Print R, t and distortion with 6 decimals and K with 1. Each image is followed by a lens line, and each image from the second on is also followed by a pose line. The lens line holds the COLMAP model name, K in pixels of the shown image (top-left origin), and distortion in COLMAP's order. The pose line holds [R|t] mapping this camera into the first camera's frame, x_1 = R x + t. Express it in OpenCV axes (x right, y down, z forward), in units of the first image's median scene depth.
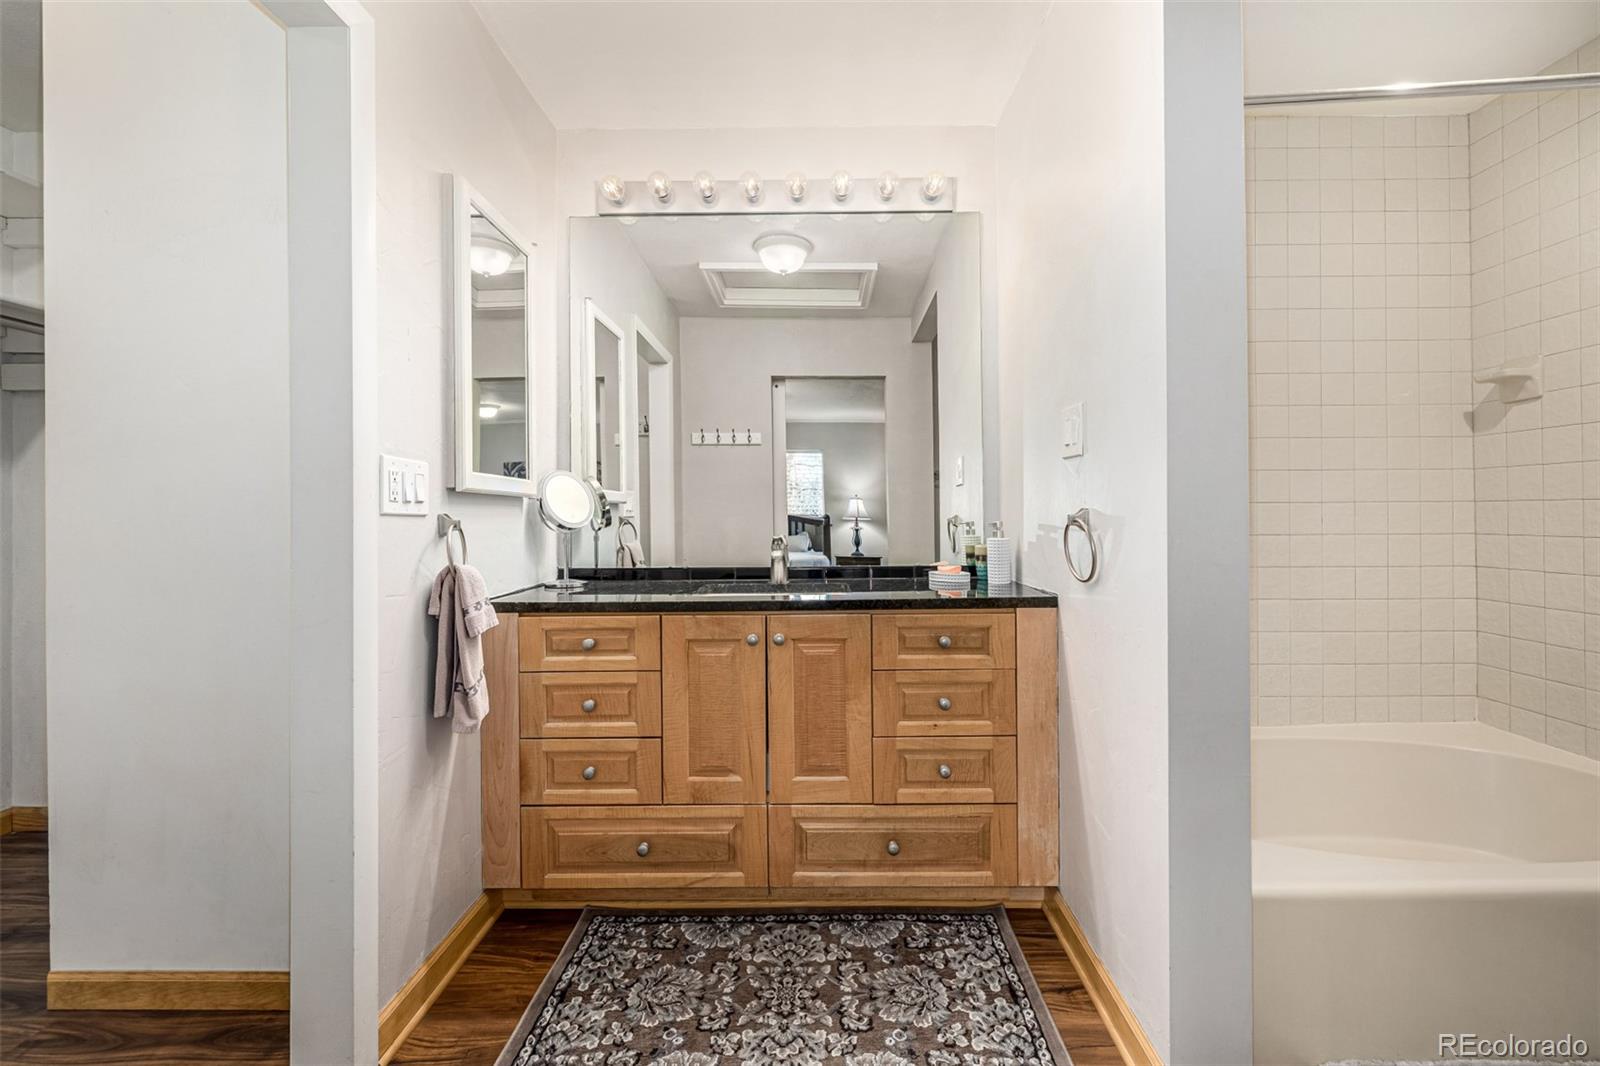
lens RADIAL K [[657.3, 0, 797.3], [0, 657.3, 517.9], [0, 0, 1]] dist [-0.000050, 0.000127]
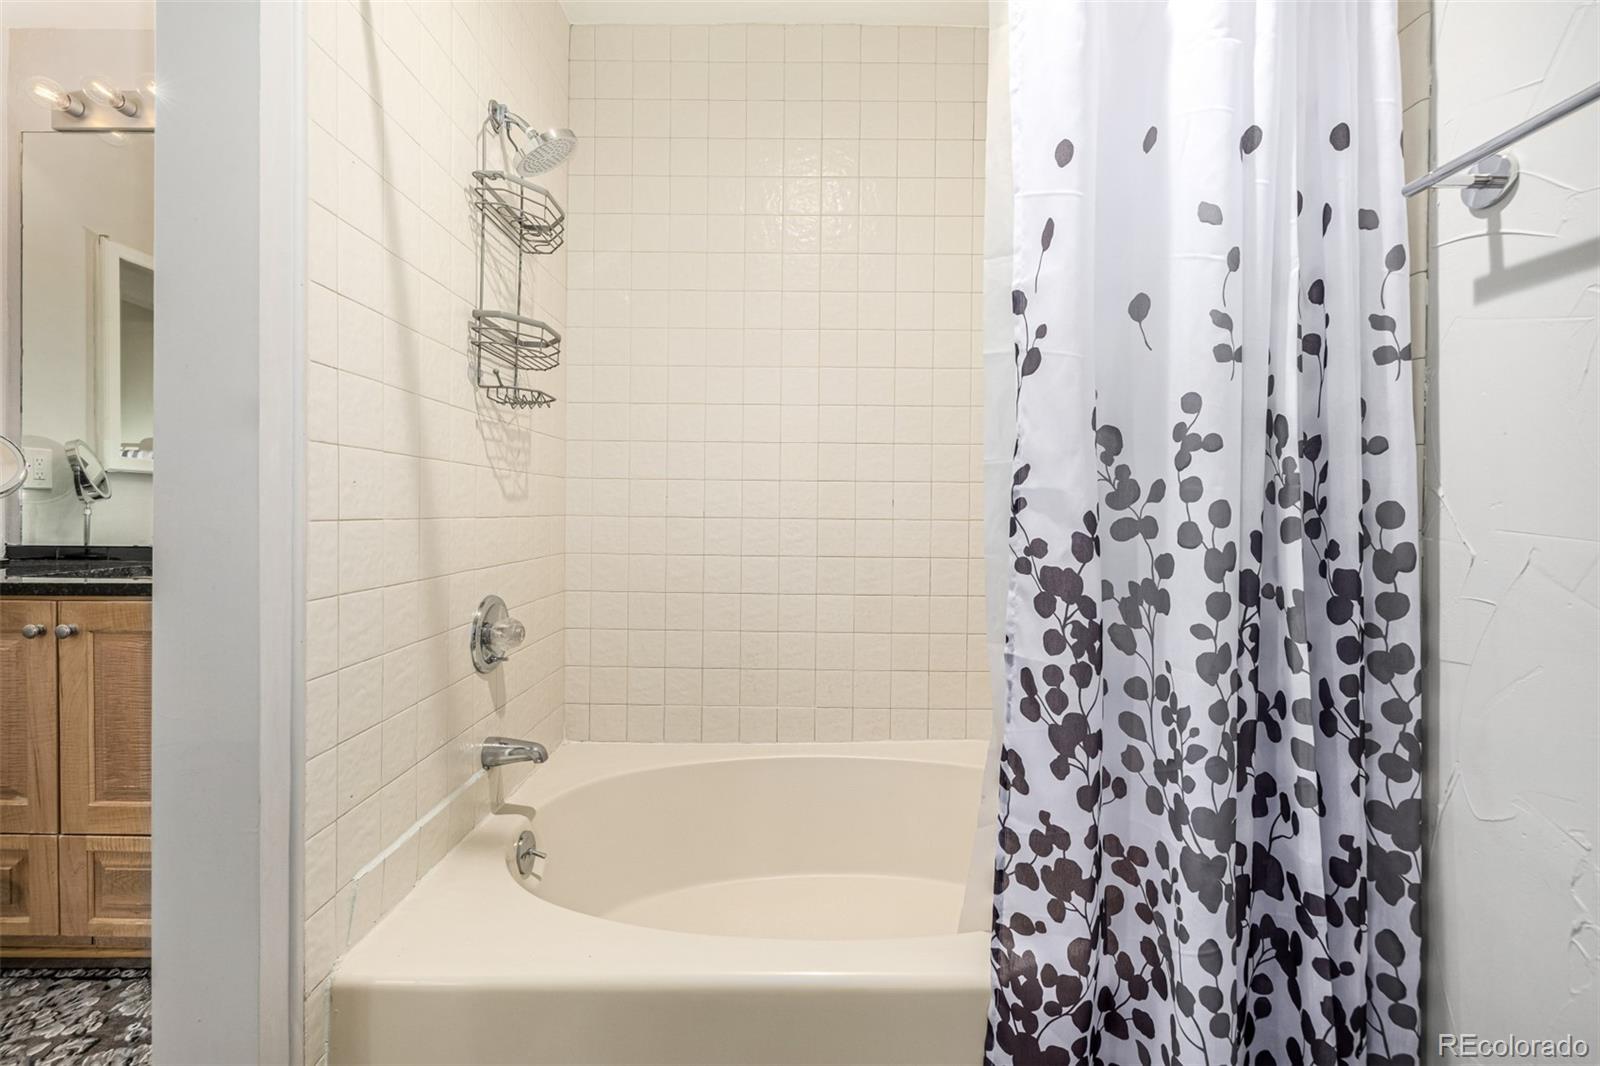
lens RADIAL K [[657.3, 0, 797.3], [0, 657.3, 517.9], [0, 0, 1]] dist [-0.000050, 0.000127]
pose [[0.999837, 0.016761, 0.006691, 0.850498], [-0.016809, 0.999834, 0.007082, 0.025261], [-0.006572, -0.007193, 0.999953, 0.187891]]
